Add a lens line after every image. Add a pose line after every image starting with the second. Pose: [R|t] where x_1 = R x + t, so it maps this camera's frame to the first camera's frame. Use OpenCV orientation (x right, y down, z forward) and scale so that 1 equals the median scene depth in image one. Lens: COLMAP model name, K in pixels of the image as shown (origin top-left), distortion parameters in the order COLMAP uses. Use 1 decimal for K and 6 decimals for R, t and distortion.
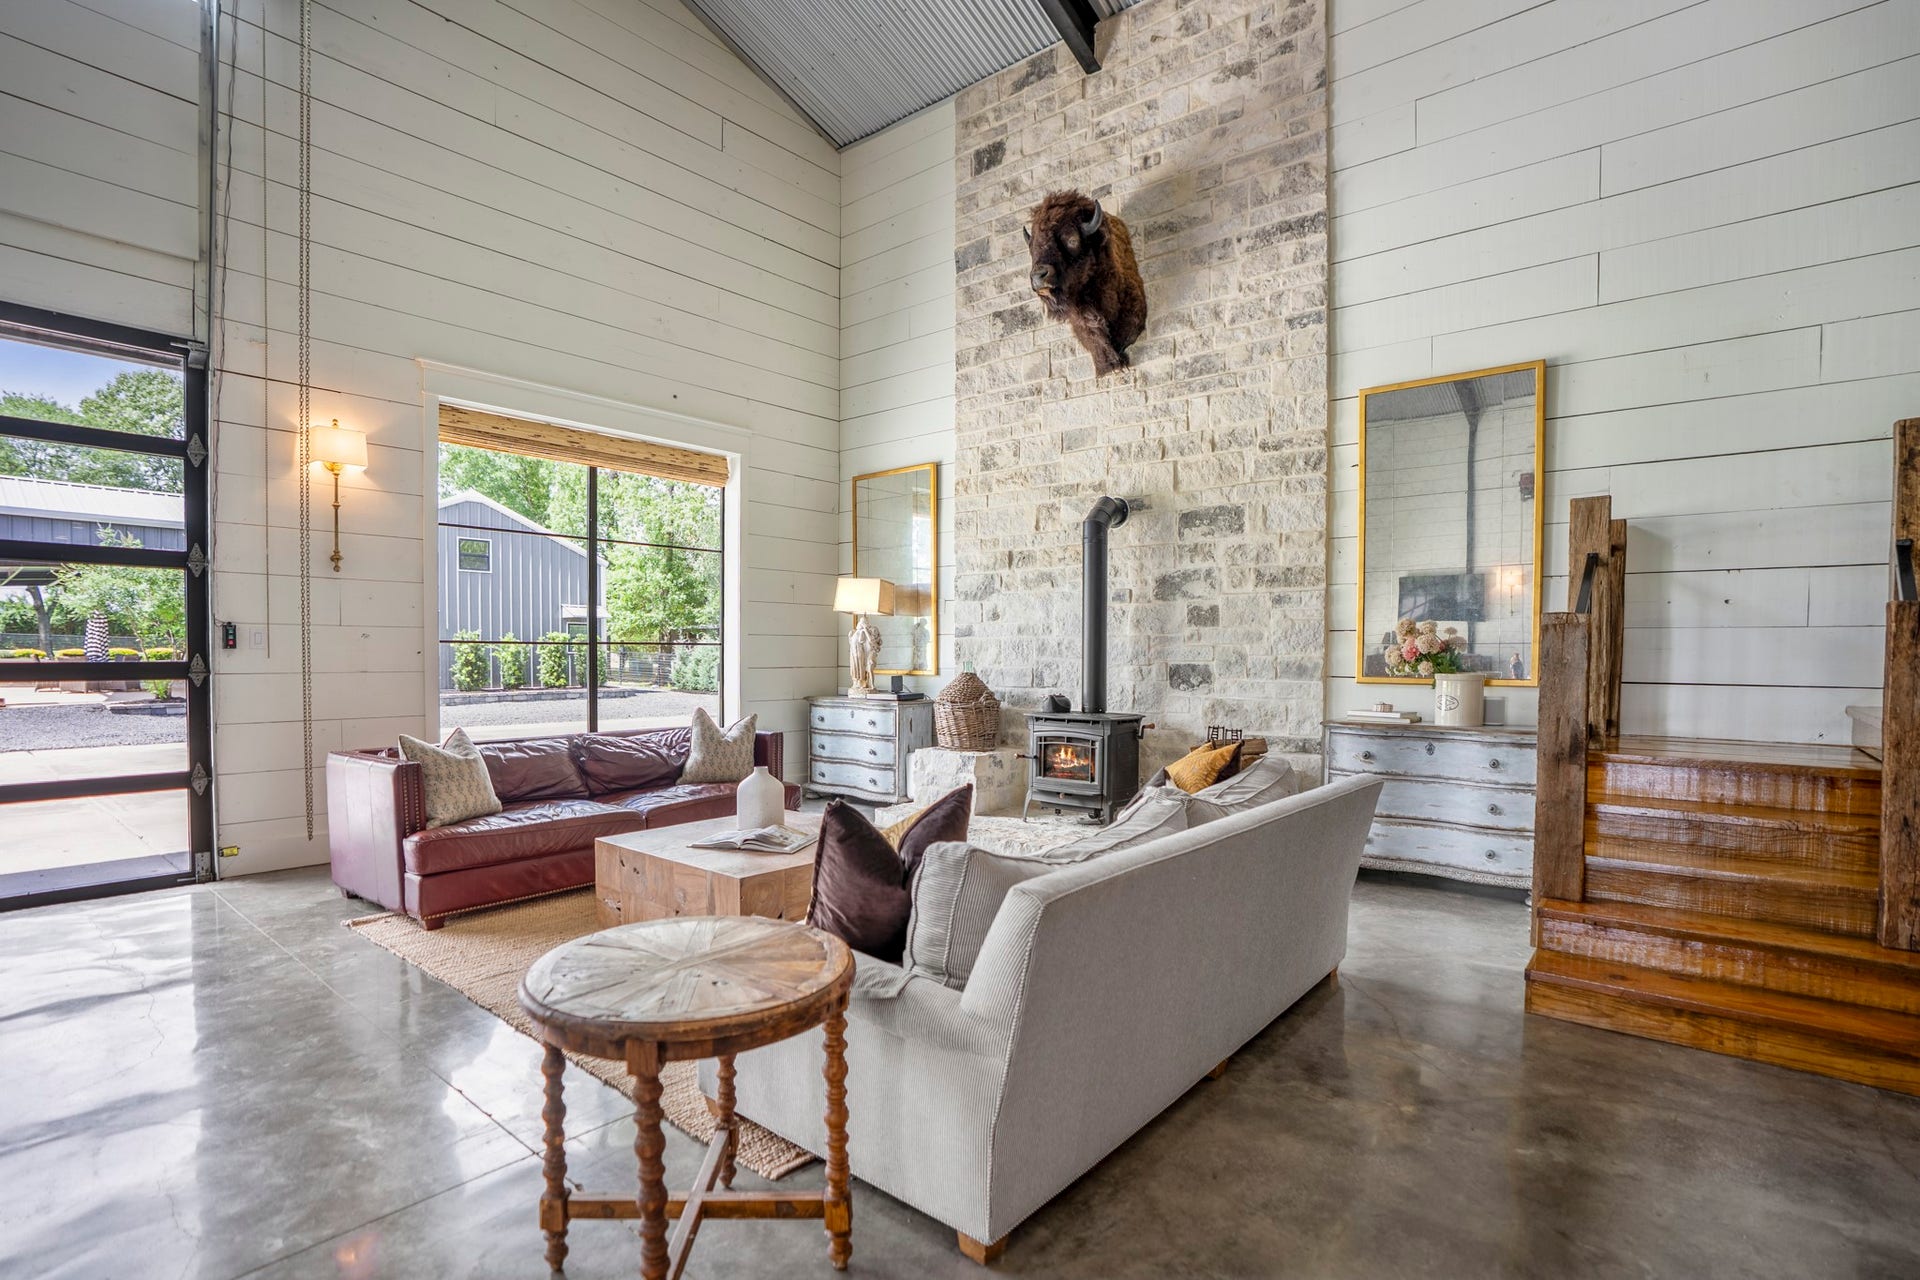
lens RADIAL K [[915.8, 0, 941.3], [0, 915.8, 672.9], [0, 0, 1]] dist [-0.060958, 0.027385]
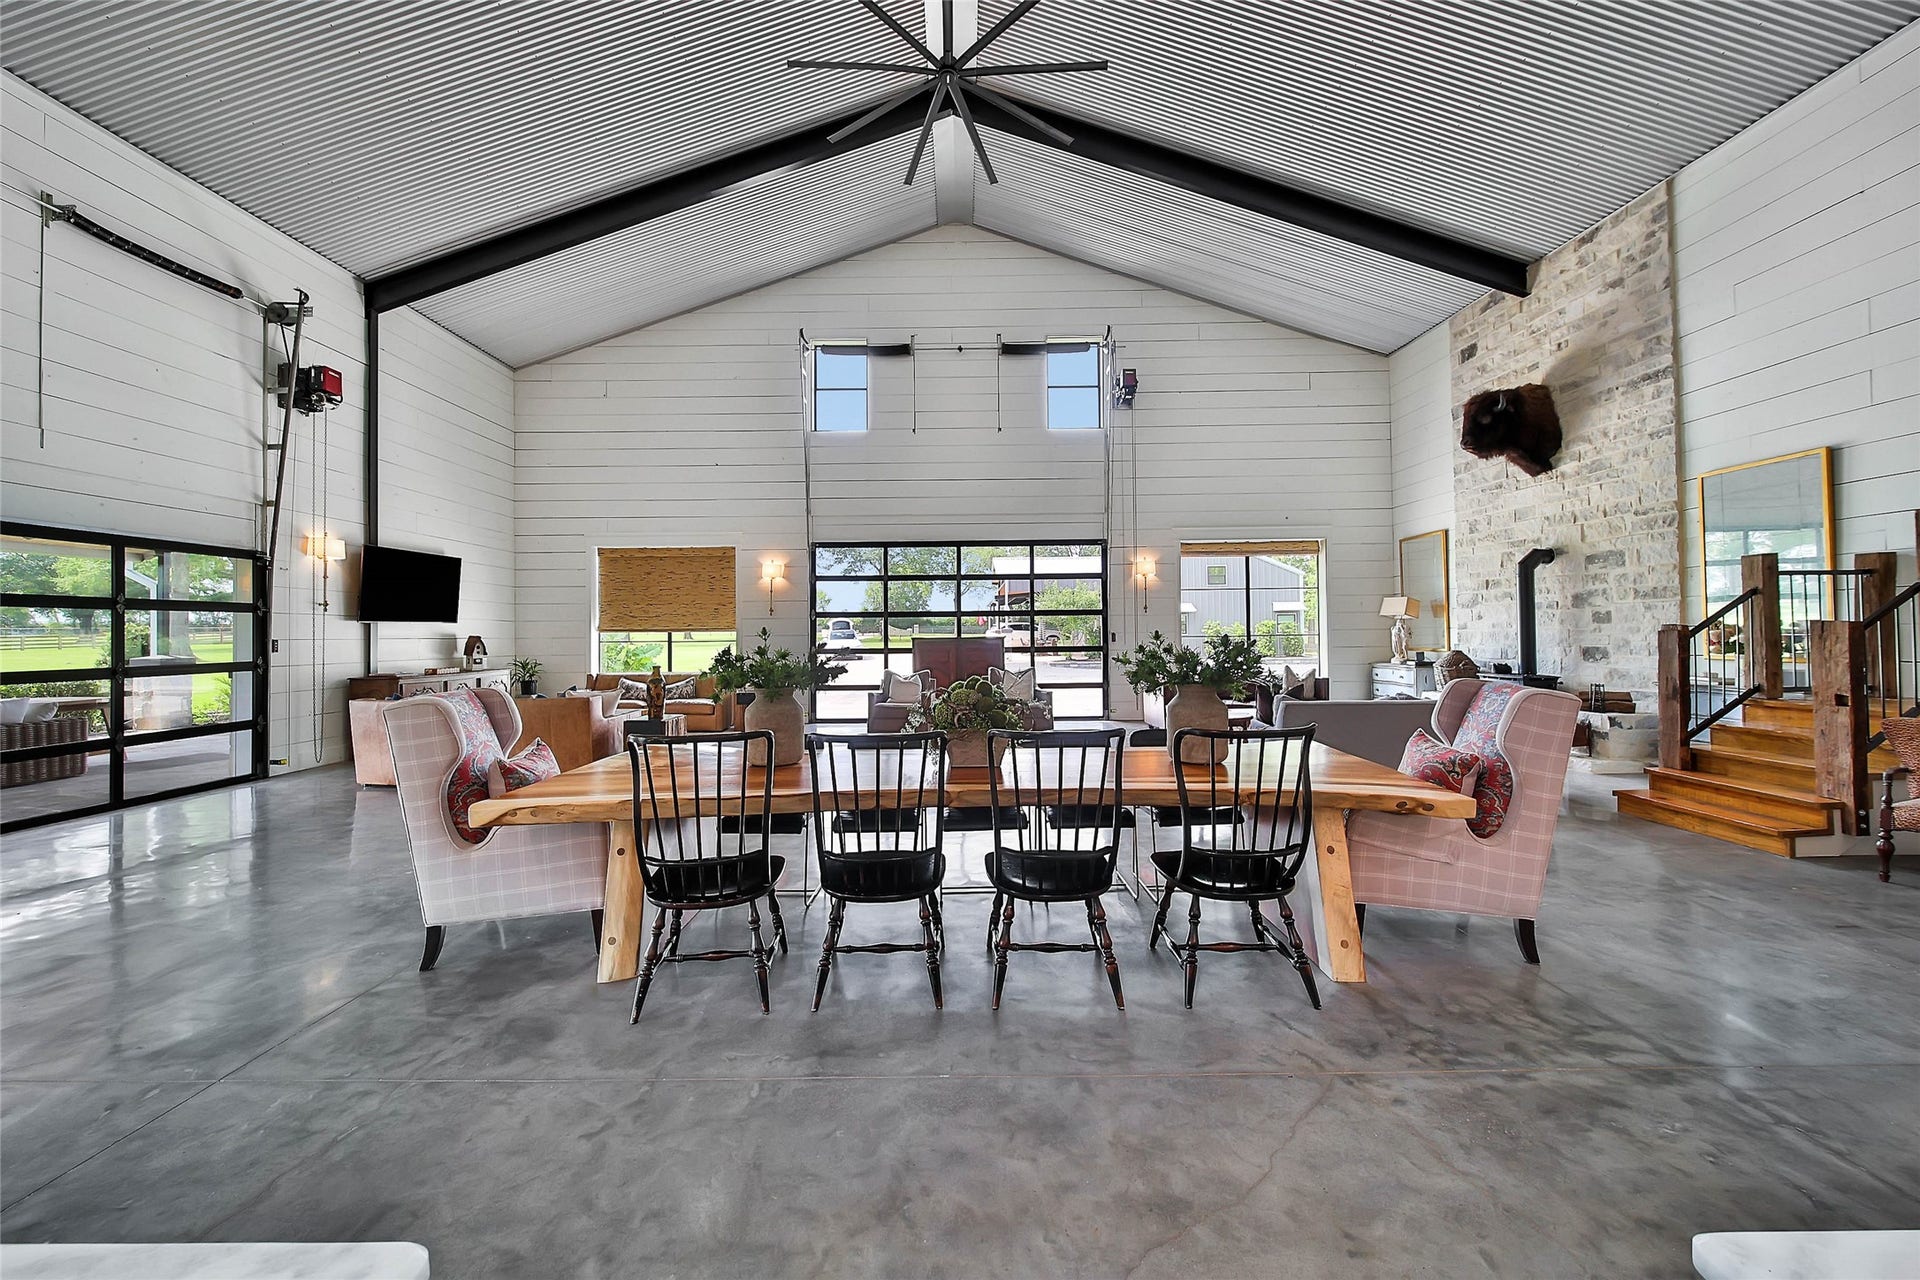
lens RADIAL K [[679.2, 0, 968.9], [0, 679.2, 627.3], [0, 0, 1]] dist [-0.001309, -0.000166]
pose [[0.659627, -0.018744, -0.751360, 0.458396], [-0.001289, 0.999659, -0.026070, -0.010920], [0.751592, 0.018165, 0.659378, -0.676001]]
